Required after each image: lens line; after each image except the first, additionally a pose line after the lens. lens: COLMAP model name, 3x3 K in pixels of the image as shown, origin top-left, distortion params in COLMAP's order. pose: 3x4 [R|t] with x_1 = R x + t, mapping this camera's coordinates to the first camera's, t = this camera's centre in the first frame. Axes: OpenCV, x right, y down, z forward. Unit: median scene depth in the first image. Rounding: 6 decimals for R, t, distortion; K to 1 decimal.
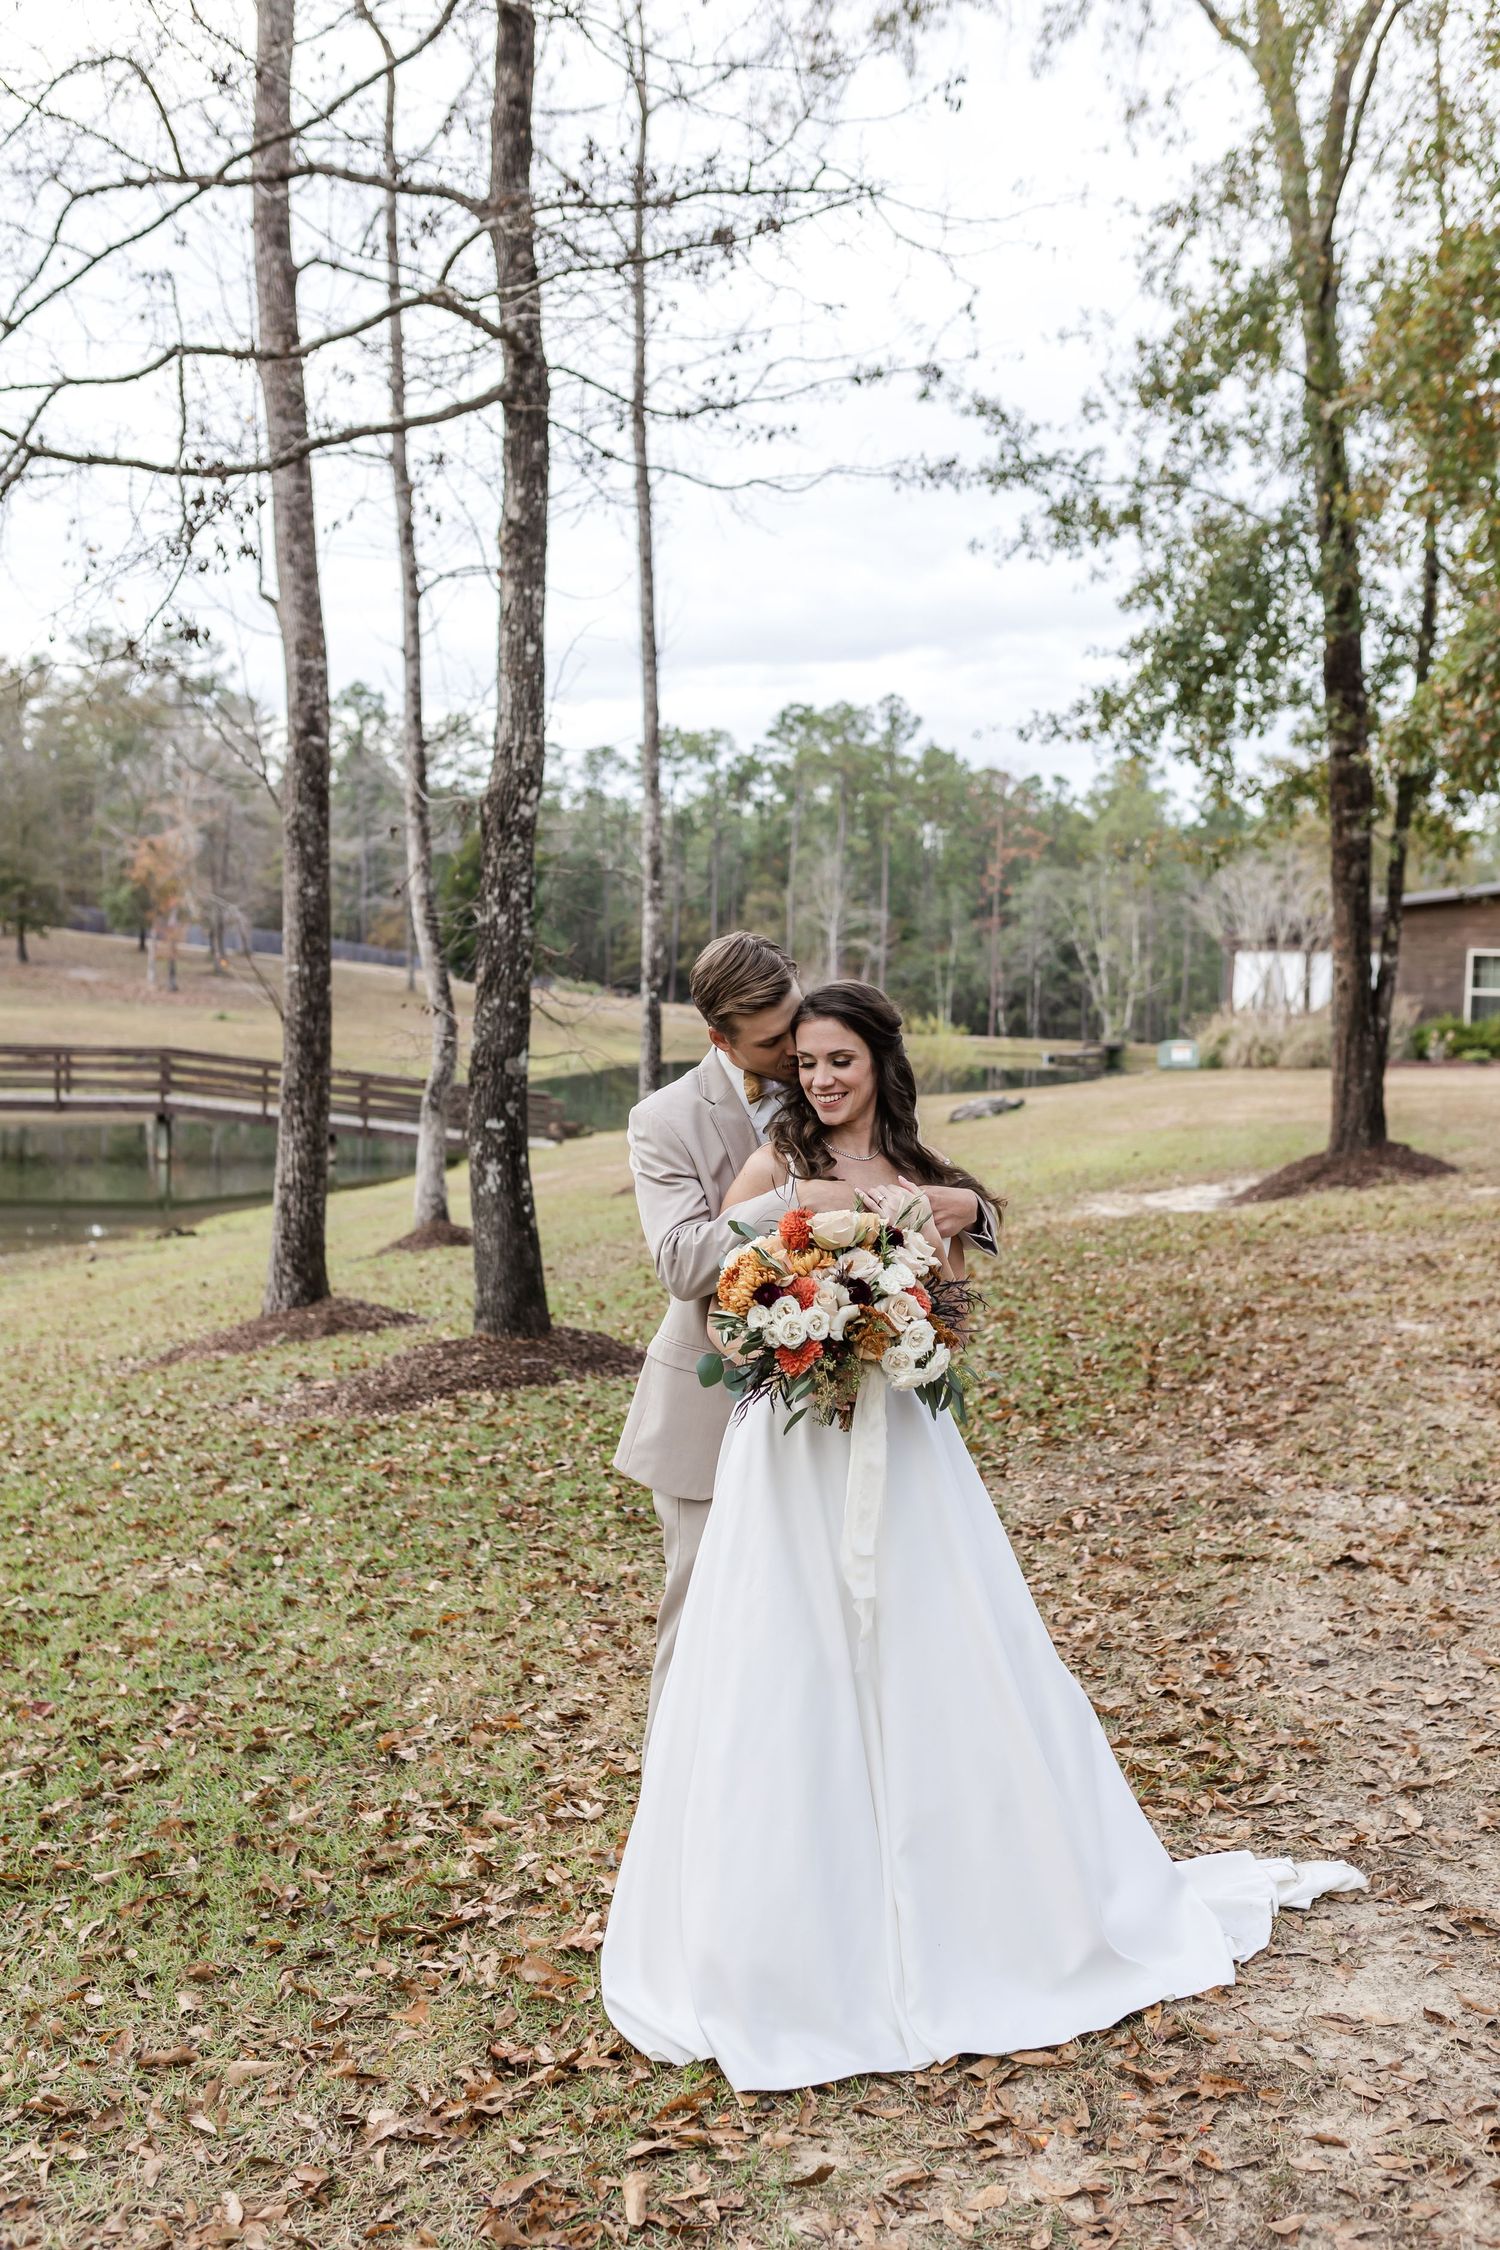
lens RADIAL K [[2217.5, 0, 759.3], [0, 2217.5, 1133.5], [0, 0, 1]] dist [0.010059, 0.000000]
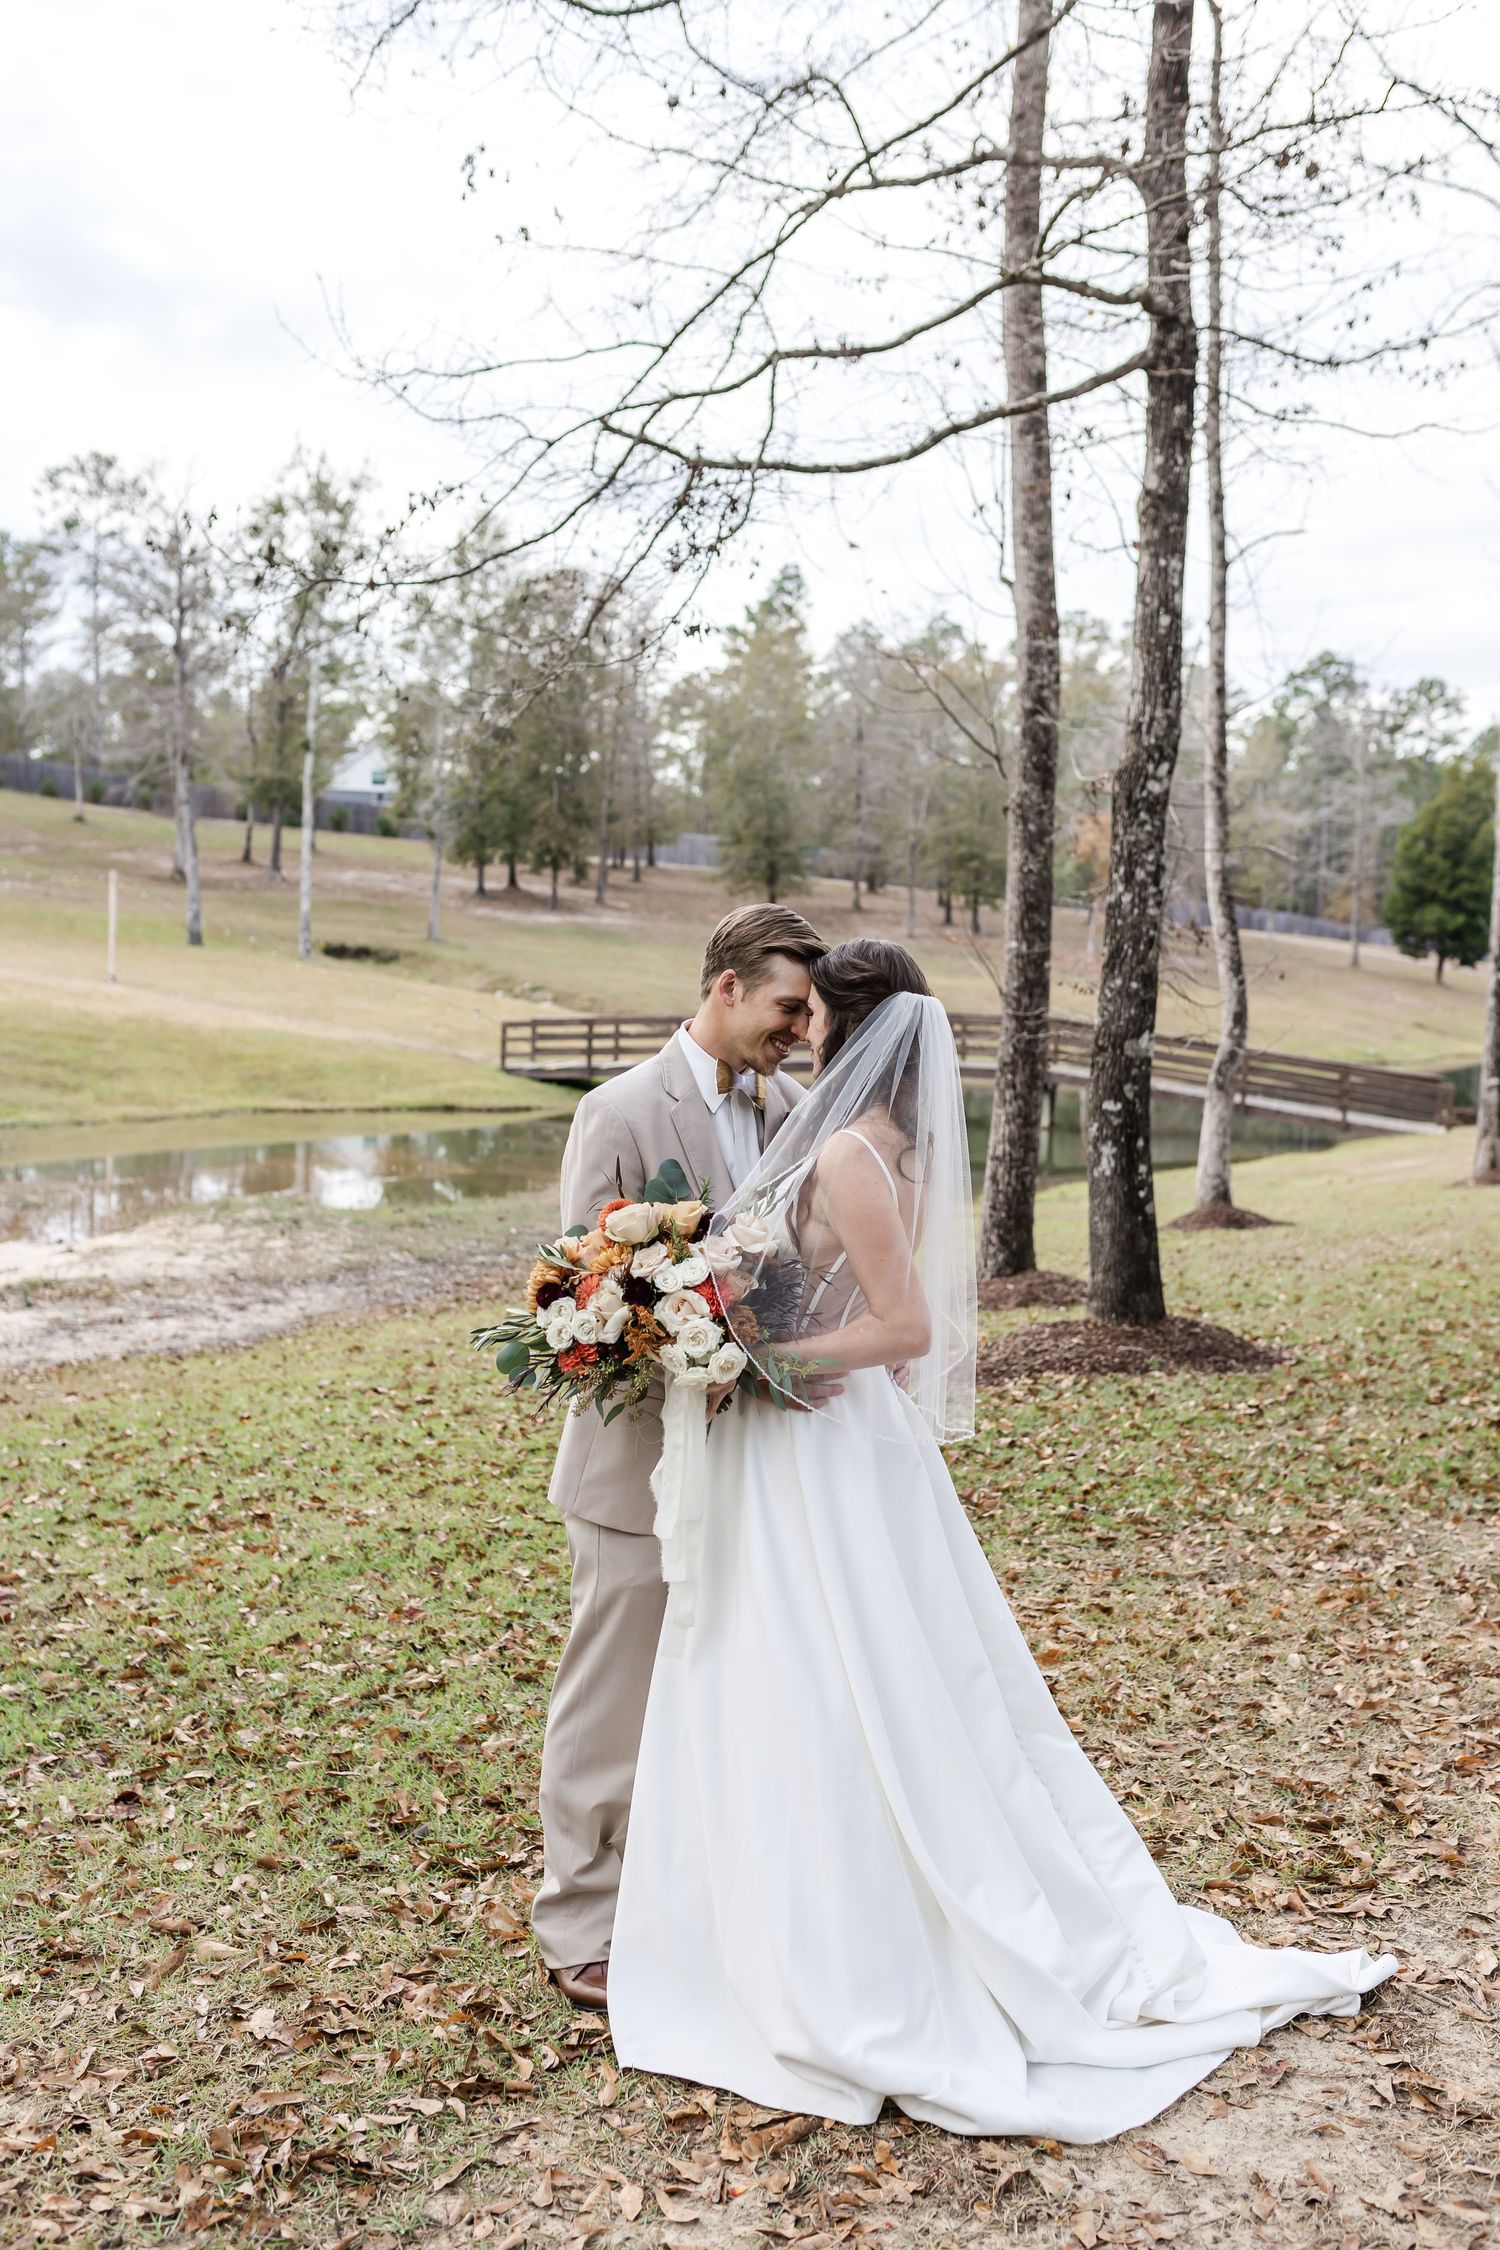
lens RADIAL K [[2217.5, 0, 775.2], [0, 2217.5, 1123.5], [0, 0, 1]] dist [0.010059, 0.000000]
pose [[0.896397, 0.047624, -0.440686, 0.182082], [-0.044034, 0.998861, 0.018375, -0.008031], [0.441059, 0.002933, 0.897473, 0.049531]]
